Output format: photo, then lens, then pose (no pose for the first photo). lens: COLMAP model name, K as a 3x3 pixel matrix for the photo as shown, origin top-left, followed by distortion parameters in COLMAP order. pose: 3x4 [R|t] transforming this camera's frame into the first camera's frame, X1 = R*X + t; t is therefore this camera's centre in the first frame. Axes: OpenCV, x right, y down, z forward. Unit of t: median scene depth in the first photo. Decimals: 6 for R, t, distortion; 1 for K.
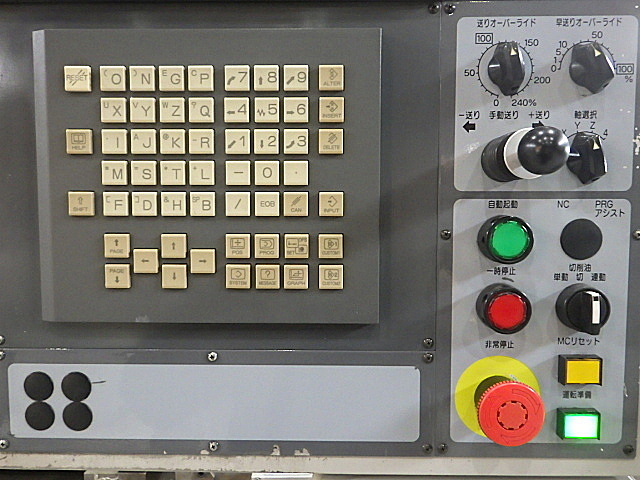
lens RADIAL K [[527.6, 0, 320.0], [0, 527.6, 240.0], [0, 0, 1]] dist [-0.005062, -0.005035]
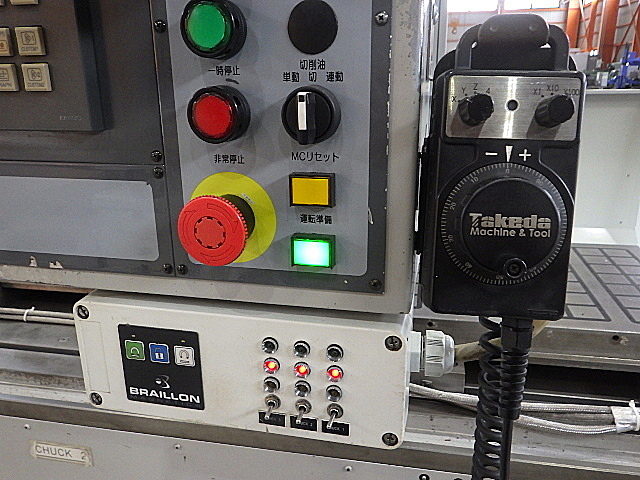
lens RADIAL K [[527.6, 0, 320.0], [0, 527.6, 240.0], [0, 0, 1]] dist [-0.005062, -0.005035]
pose [[0.980687, 0.051615, -0.188649, 0.670698], [-0.004946, 0.970786, 0.239894, 0.119434], [0.195520, -0.234328, 0.952293, 0.164400]]
